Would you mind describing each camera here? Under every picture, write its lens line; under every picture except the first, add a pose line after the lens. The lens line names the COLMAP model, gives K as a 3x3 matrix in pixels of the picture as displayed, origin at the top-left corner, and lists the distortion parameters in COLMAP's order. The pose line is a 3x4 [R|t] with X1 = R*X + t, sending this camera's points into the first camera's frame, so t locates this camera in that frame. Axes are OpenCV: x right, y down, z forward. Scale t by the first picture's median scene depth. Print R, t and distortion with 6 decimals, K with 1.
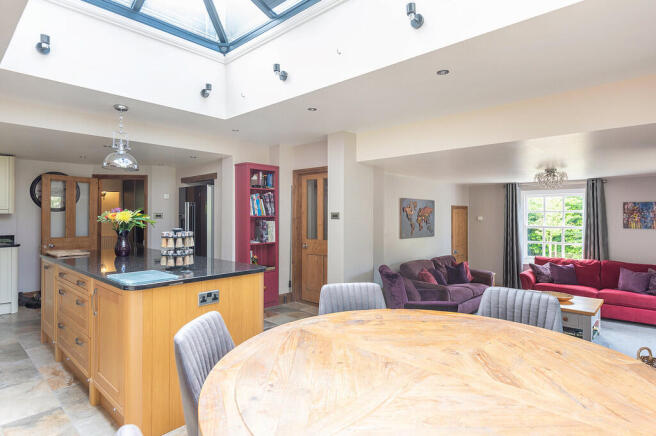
lens RADIAL K [[345.7, 0, 327.8], [0, 345.7, 215.5], [0, 0, 1]] dist [0.001532, 0.000144]
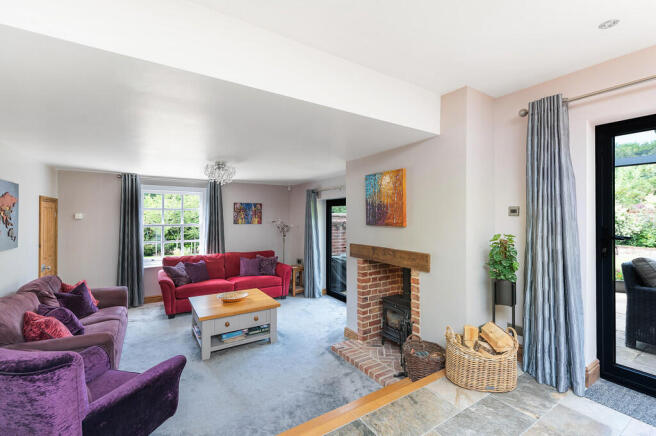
lens RADIAL K [[284.0, 0, 332.8], [0, 284.0, 216.0], [0, 0, 1]] dist [-0.002683, -0.000609]
pose [[0.251962, 0.003296, 0.967731, -0.010212], [-0.002126, 0.999994, -0.002852, 0.010493], [-0.967735, -0.001339, 0.251968, 0.406283]]
